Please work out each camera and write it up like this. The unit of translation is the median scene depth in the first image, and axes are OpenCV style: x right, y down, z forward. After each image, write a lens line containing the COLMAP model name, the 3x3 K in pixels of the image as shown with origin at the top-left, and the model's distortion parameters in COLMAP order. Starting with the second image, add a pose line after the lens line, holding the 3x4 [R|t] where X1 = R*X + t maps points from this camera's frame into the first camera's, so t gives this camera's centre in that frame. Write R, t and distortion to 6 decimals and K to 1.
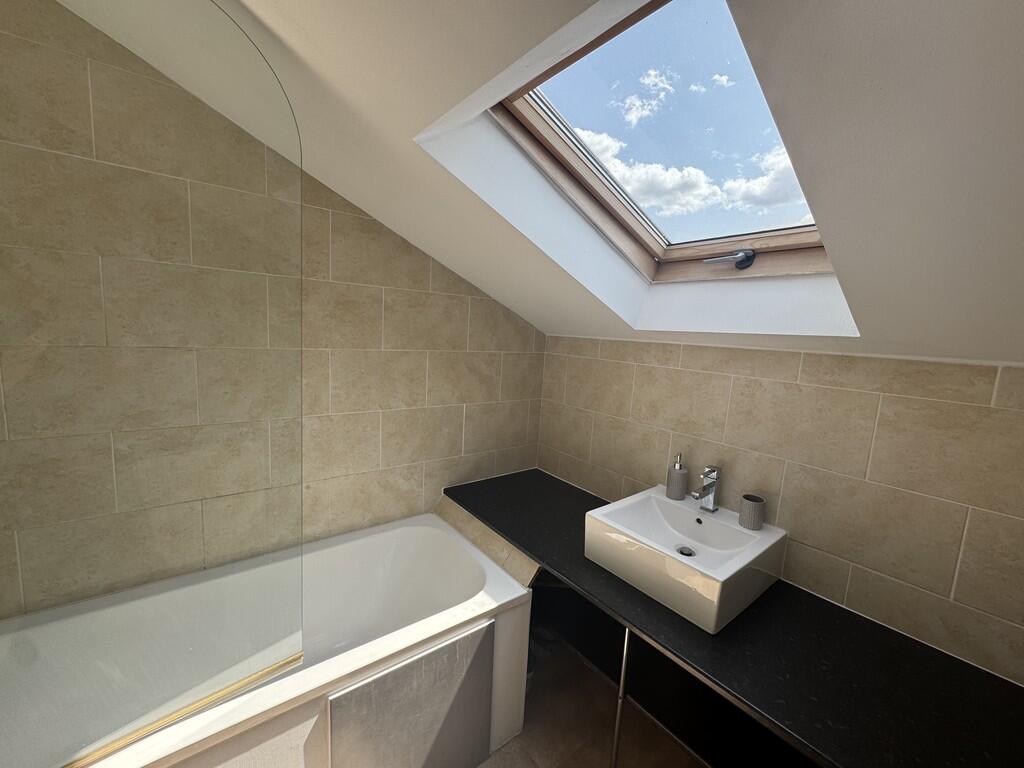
lens RADIAL K [[407.9, 0, 509.5], [0, 407.9, 382.9], [0, 0, 1]] dist [0.001056, -0.000281]
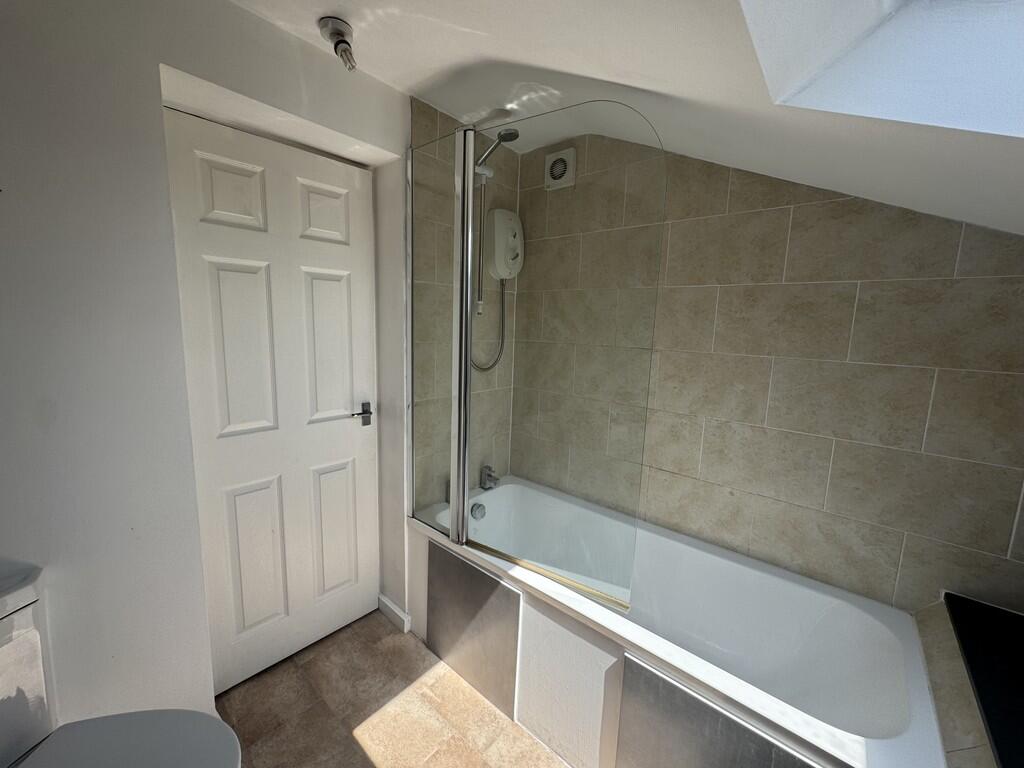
lens RADIAL K [[407.9, 0, 513.6], [0, 407.9, 382.5], [0, 0, 1]] dist [0.001056, -0.000281]
pose [[0.209777, 0.094830, -0.973140, 0.377426], [-0.147402, 0.986978, 0.064403, 0.002165], [0.966574, 0.129933, 0.221023, 0.252597]]
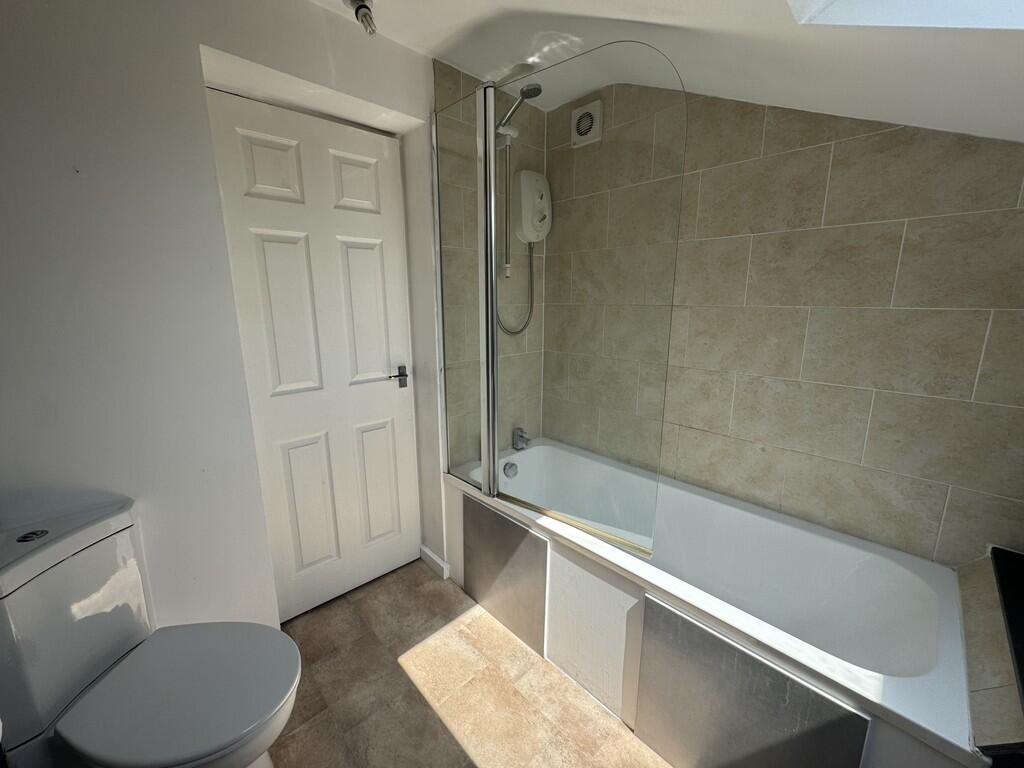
lens RADIAL K [[407.9, 0, 513.5], [0, 407.9, 382.0], [0, 0, 1]] dist [0.001056, -0.000281]
pose [[0.113967, 0.148006, -0.982398, 0.419599], [-0.121387, 0.983506, 0.134091, 0.040753], [0.986041, 0.103968, 0.130054, 0.290258]]
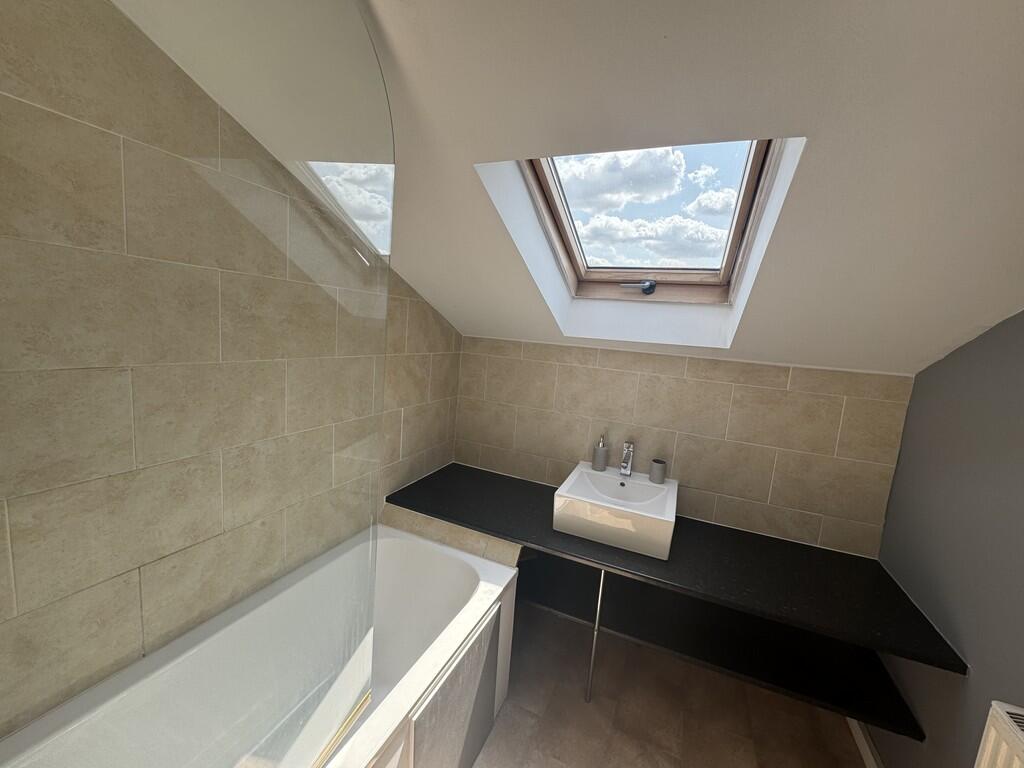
lens RADIAL K [[407.9, 0, 510.4], [0, 407.9, 383.4], [0, 0, 1]] dist [0.001056, -0.000281]
pose [[0.878627, -0.051092, 0.474767, -0.477025], [0.032221, 0.998337, 0.047806, -0.063402], [-0.476420, -0.026707, 0.878812, 0.023182]]
